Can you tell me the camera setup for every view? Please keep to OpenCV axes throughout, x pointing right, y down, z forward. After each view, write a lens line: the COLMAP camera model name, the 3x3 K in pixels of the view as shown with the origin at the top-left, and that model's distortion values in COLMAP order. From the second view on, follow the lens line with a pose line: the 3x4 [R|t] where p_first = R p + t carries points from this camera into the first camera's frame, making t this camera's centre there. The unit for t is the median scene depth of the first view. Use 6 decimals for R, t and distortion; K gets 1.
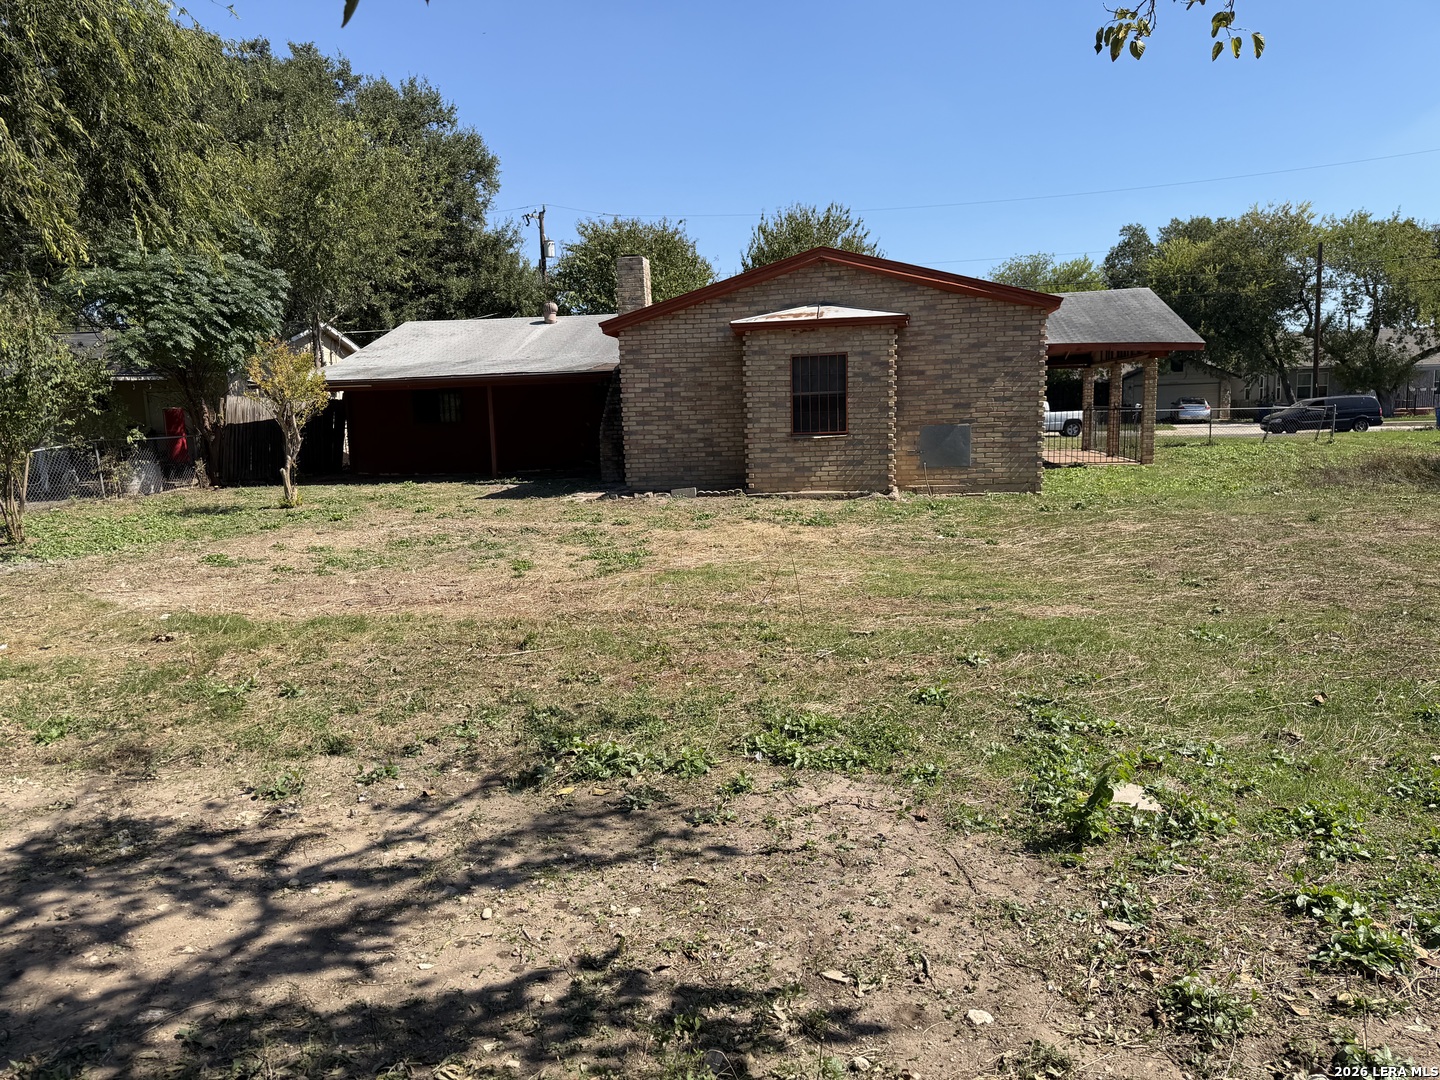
lens RADIAL K [[1008.4, 0, 709.8], [0, 1008.4, 548.3], [0, 0, 1]] dist [0.081461, -0.089640]
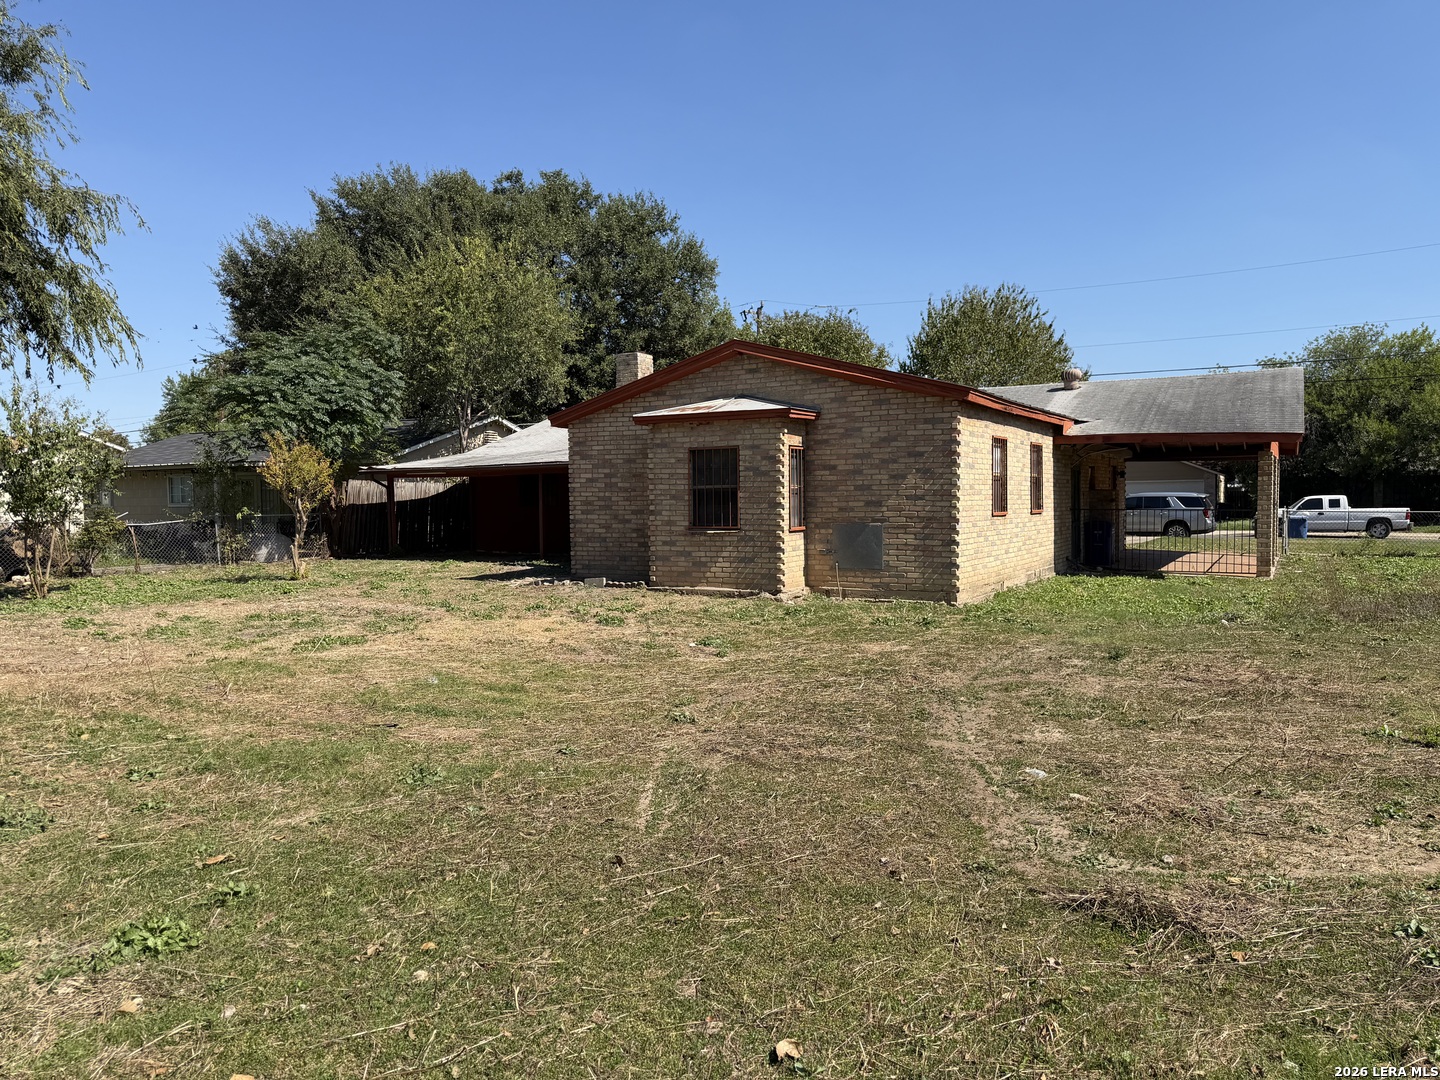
lens RADIAL K [[1008.4, 0, 720.1], [0, 1008.4, 549.3], [0, 0, 1]] dist [0.081461, -0.089640]
pose [[0.939205, 0.038704, -0.341167, 0.441694], [-0.065187, 0.995655, -0.066500, -0.029570], [0.337111, 0.084697, 0.937647, 0.097106]]
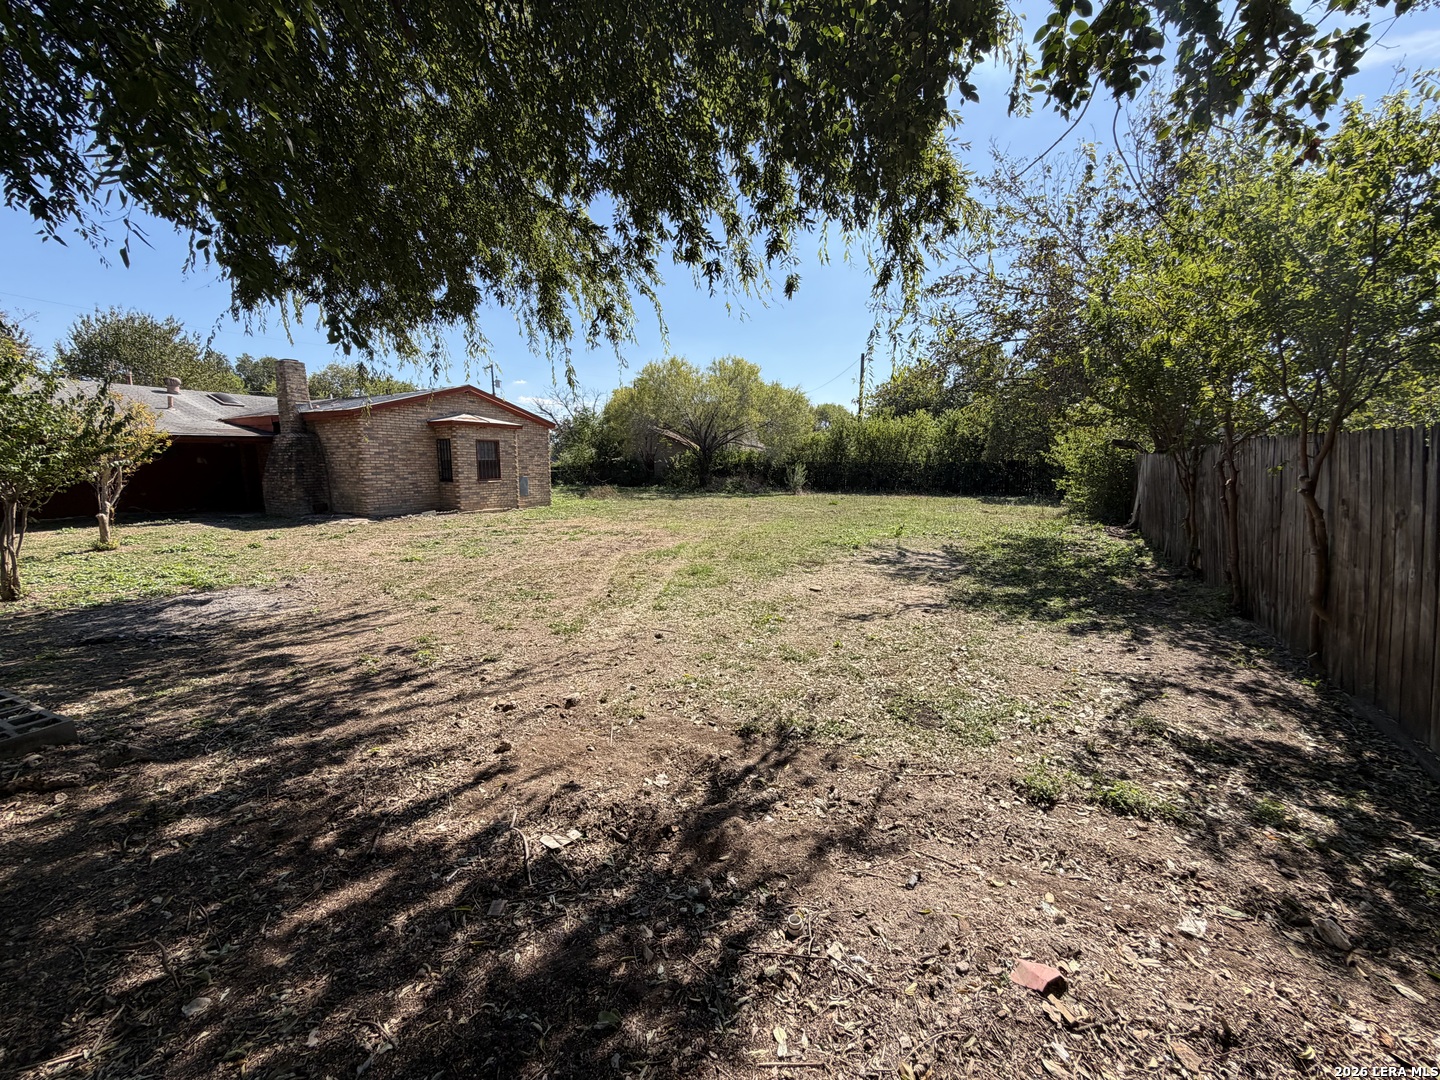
lens RADIAL K [[580.0, 0, 719.3], [0, 580.0, 539.3], [0, 0, 1]] dist [-0.000641, 0.000224]
pose [[0.309749, -0.085856, 0.946934, -0.829682], [0.126811, 0.990748, 0.048347, 0.003332], [-0.942324, 0.105106, 0.317770, 0.228684]]
